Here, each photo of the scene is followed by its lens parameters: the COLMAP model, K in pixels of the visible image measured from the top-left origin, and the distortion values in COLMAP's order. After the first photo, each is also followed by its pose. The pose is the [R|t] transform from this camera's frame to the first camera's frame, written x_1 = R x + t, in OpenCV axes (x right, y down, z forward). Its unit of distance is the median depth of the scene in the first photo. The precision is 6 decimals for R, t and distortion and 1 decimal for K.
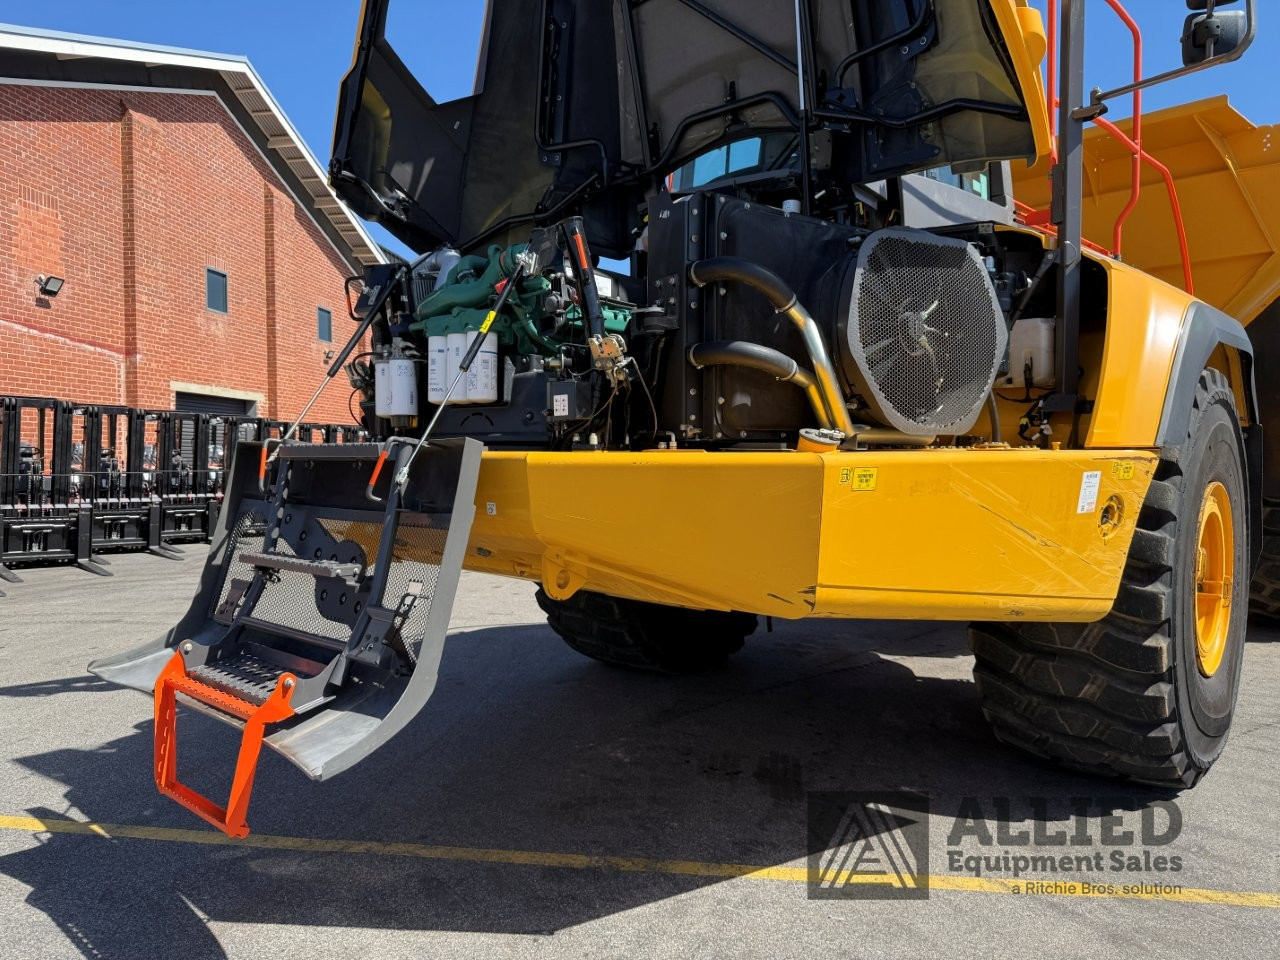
lens RADIAL K [[892.3, 0, 642.7], [0, 892.3, 486.5], [0, 0, 1]] dist [0.082477, -0.114997]
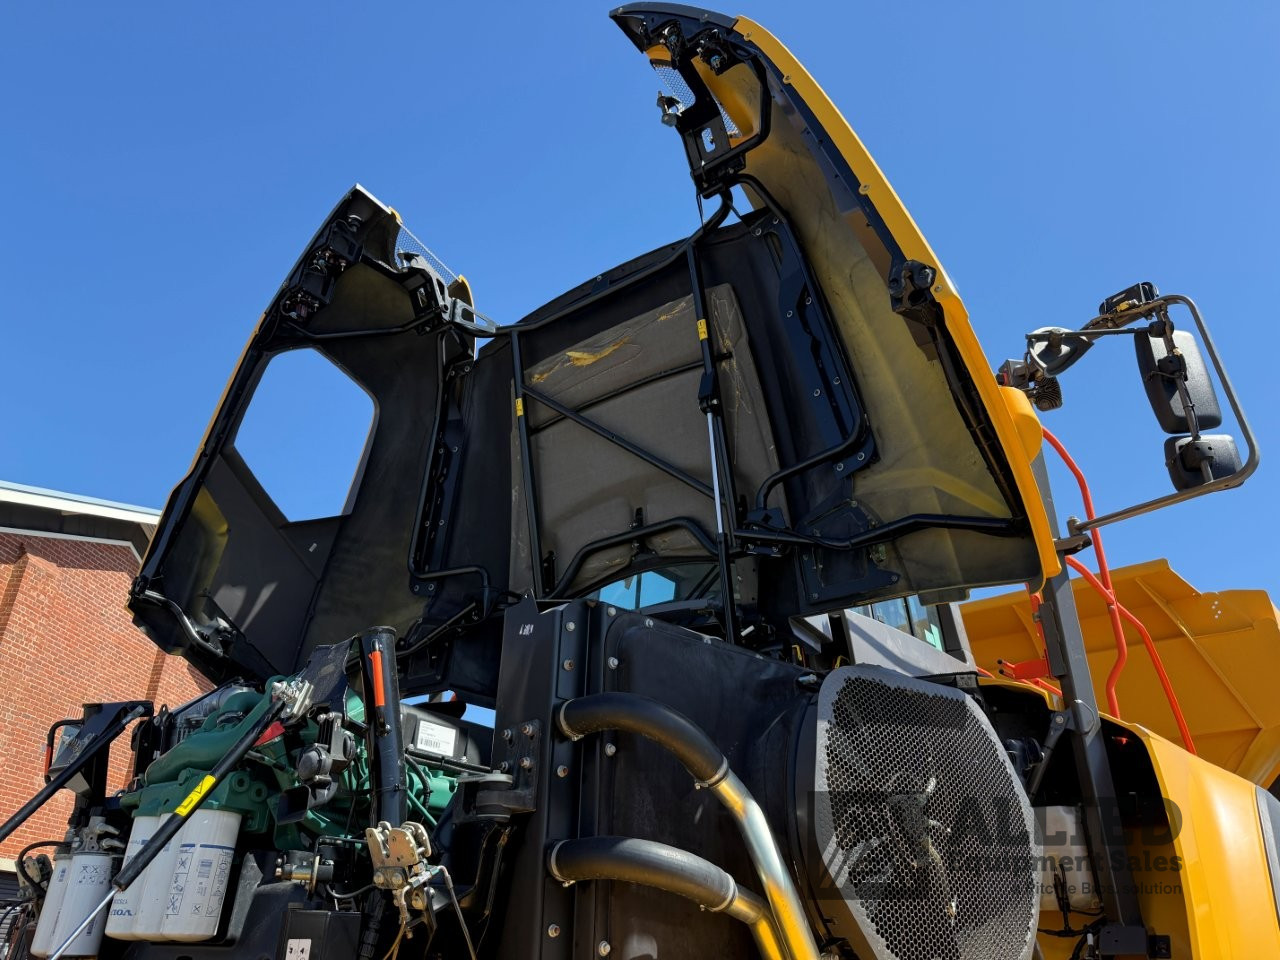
lens RADIAL K [[892.3, 0, 642.7], [0, 892.3, 486.5], [0, 0, 1]] dist [0.082477, -0.114997]
pose [[0.995981, 0.048087, 0.075556, 0.044185], [-0.005337, 0.874002, -0.485893, -0.059258], [-0.089401, 0.483537, 0.870746, 0.291424]]
